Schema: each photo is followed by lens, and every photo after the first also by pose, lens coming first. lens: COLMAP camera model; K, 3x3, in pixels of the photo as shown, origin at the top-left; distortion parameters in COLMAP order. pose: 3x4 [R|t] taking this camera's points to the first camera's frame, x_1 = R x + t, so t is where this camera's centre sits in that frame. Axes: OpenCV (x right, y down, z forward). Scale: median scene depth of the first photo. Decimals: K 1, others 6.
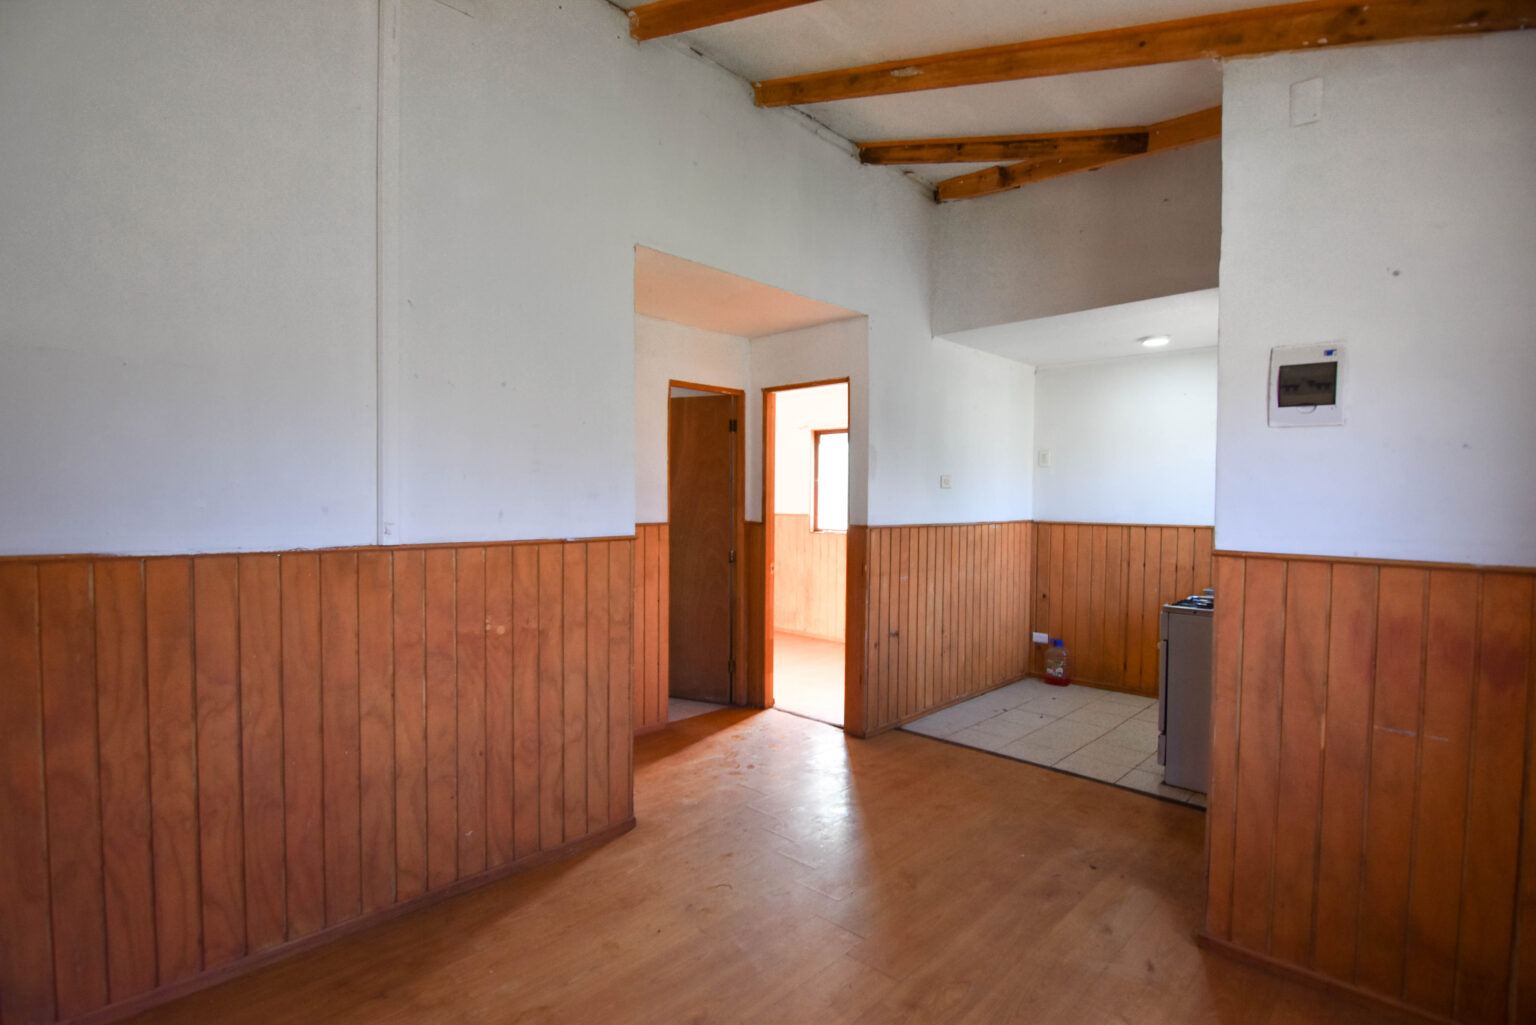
lens RADIAL K [[741.8, 0, 759.8], [0, 741.8, 524.7], [0, 0, 1]] dist [-0.002770, -0.009739]
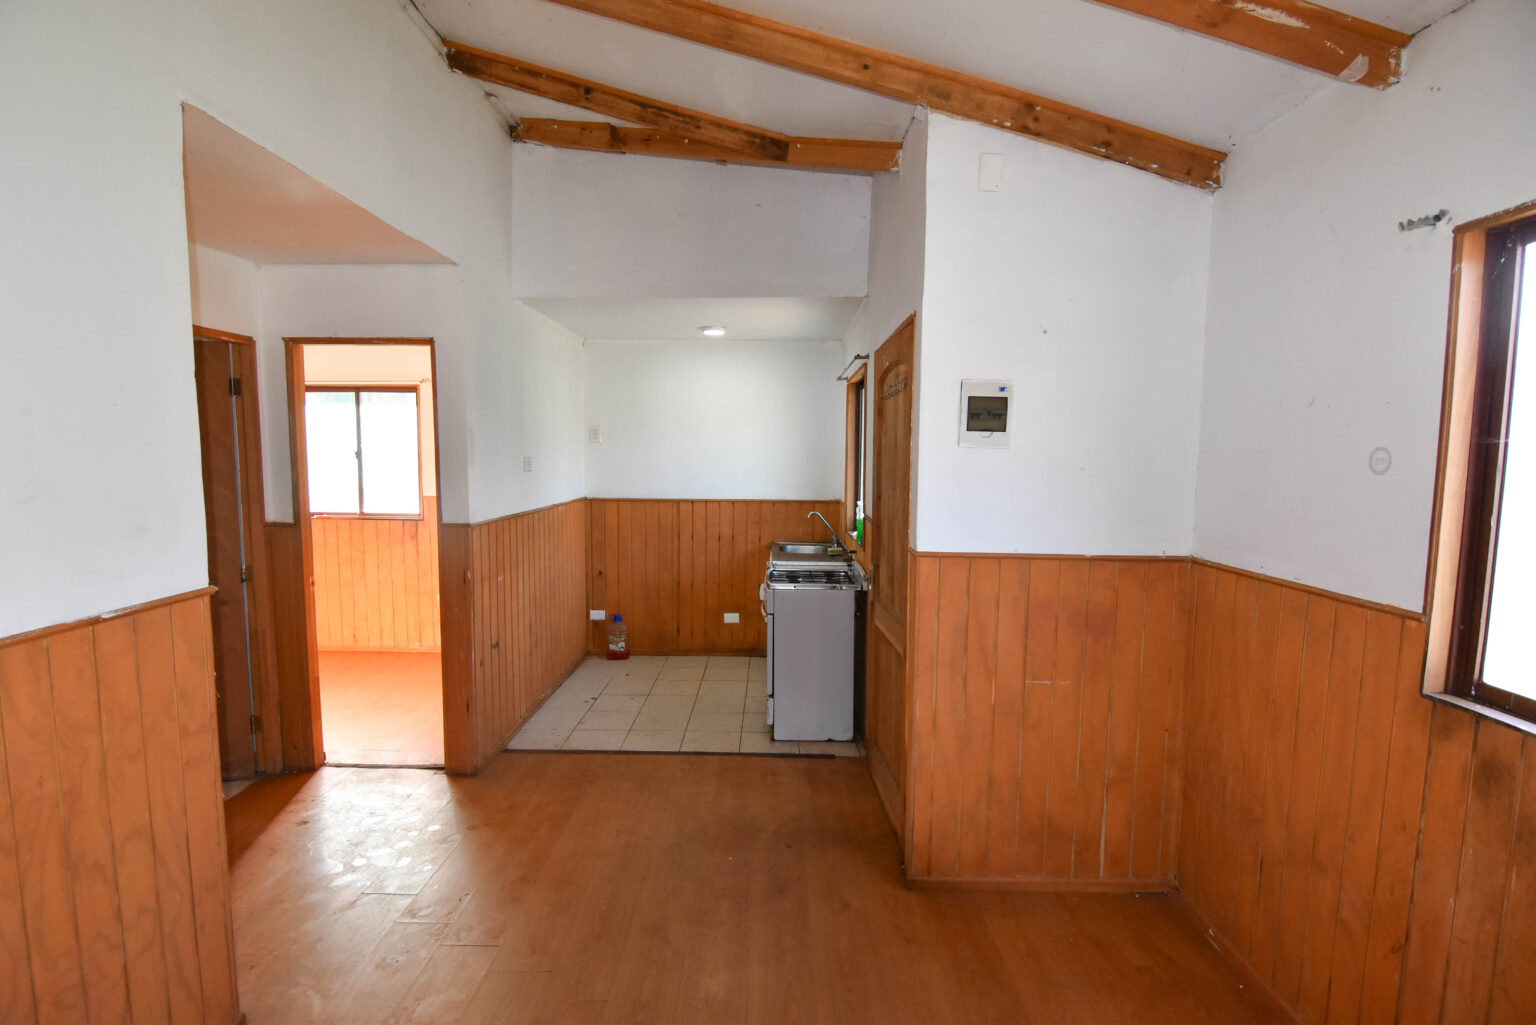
lens RADIAL K [[741.8, 0, 759.8], [0, 741.8, 524.7], [0, 0, 1]] dist [-0.002770, -0.009739]
pose [[0.729230, -0.068183, 0.680864, -0.180017], [0.022525, 0.996876, 0.075703, -0.052691], [-0.683898, -0.039868, 0.728487, 0.174812]]
